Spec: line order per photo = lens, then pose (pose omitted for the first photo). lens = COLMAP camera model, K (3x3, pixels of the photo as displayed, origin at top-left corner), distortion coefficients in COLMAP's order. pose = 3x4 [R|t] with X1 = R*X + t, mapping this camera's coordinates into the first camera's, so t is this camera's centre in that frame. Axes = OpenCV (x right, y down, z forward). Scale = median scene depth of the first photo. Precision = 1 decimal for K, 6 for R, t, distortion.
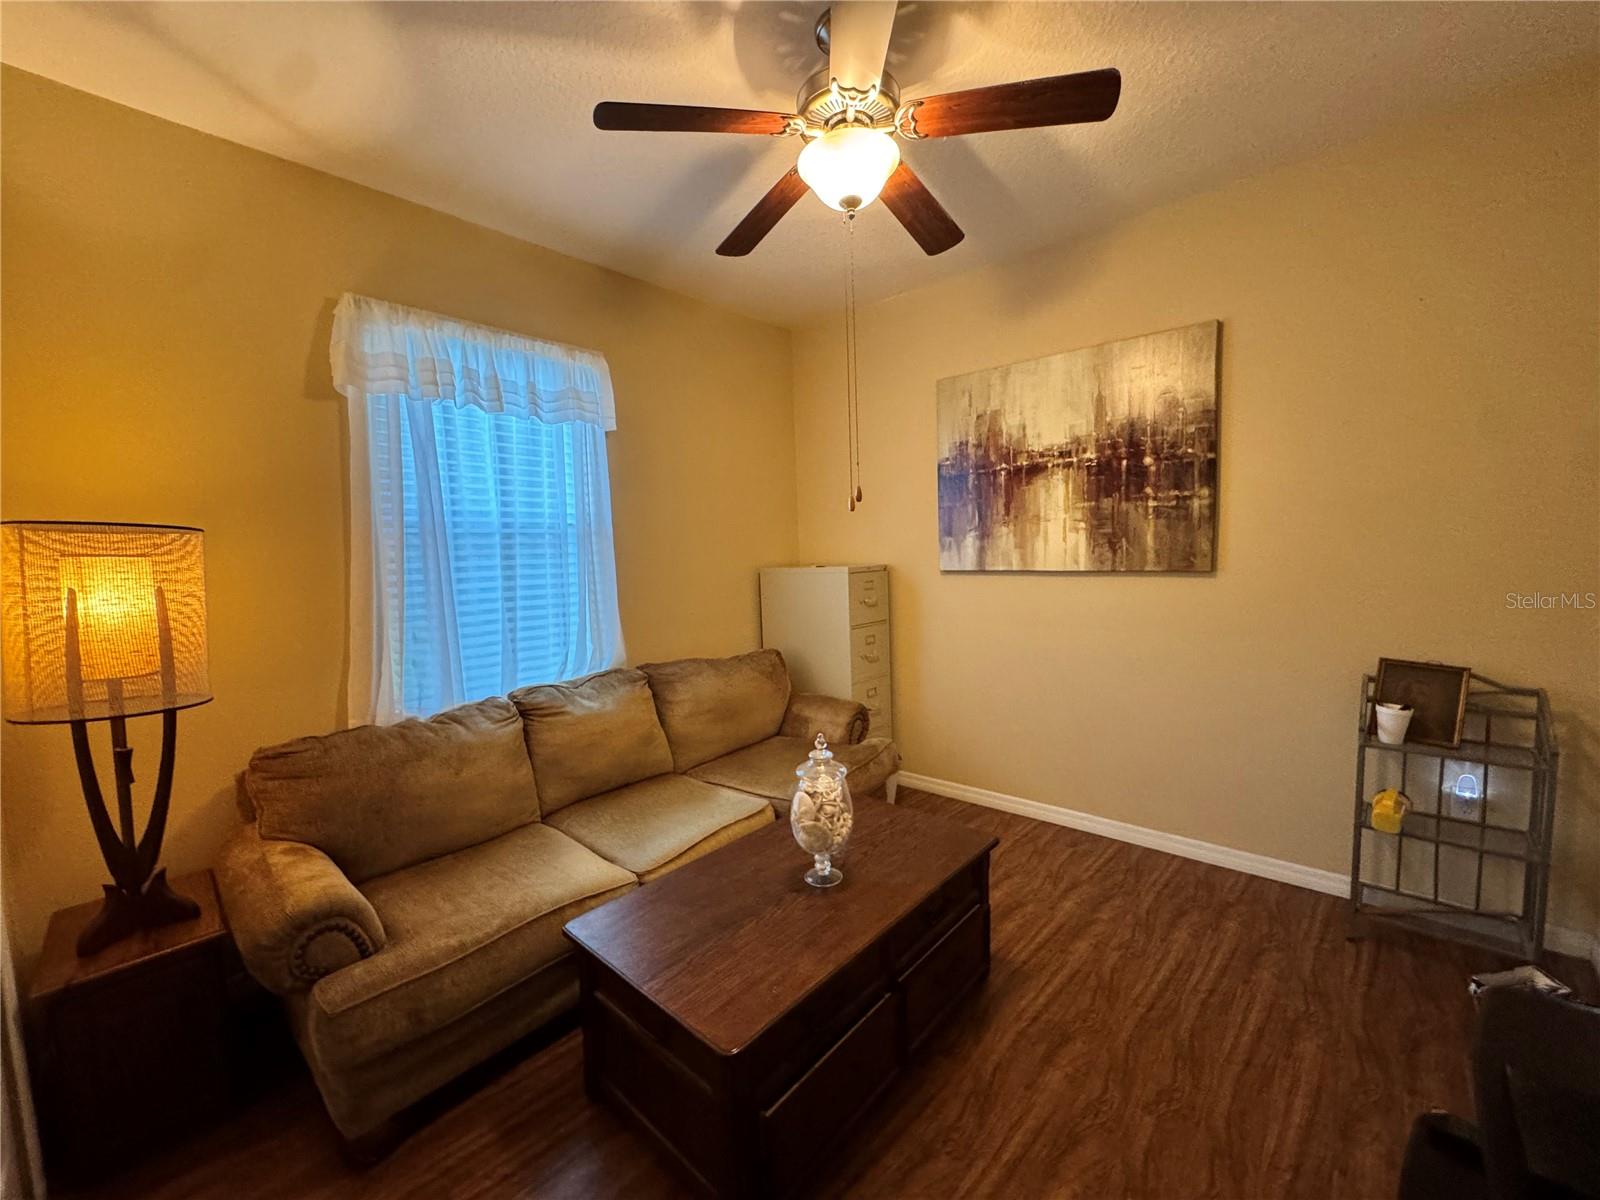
lens RADIAL K [[635.9, 0, 801.6], [0, 635.9, 605.5], [0, 0, 1]] dist [-0.000698, -0.000110]
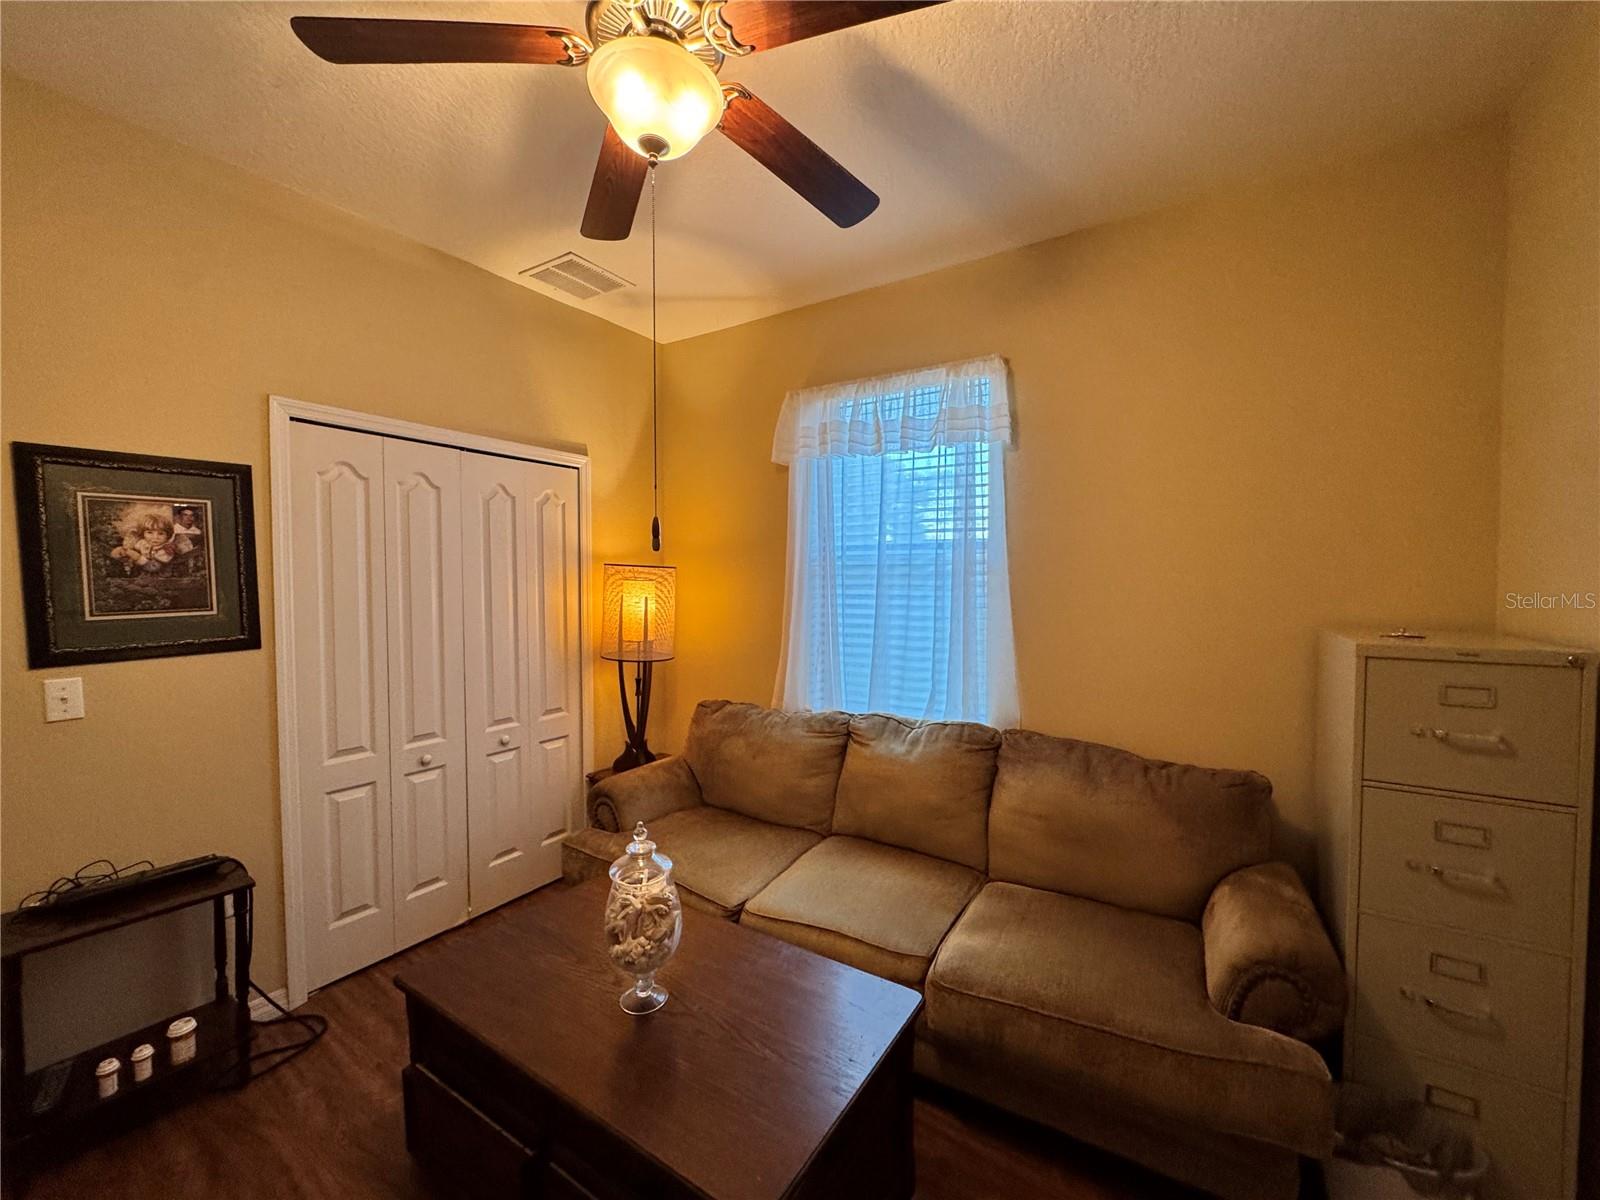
lens RADIAL K [[635.9, 0, 801.6], [0, 635.9, 605.5], [0, 0, 1]] dist [-0.000698, -0.000110]
pose [[0.147363, 0.077334, -0.986055, 0.600106], [-0.091611, 0.993720, 0.064244, -0.107073], [0.984831, 0.080866, 0.153522, 0.741224]]
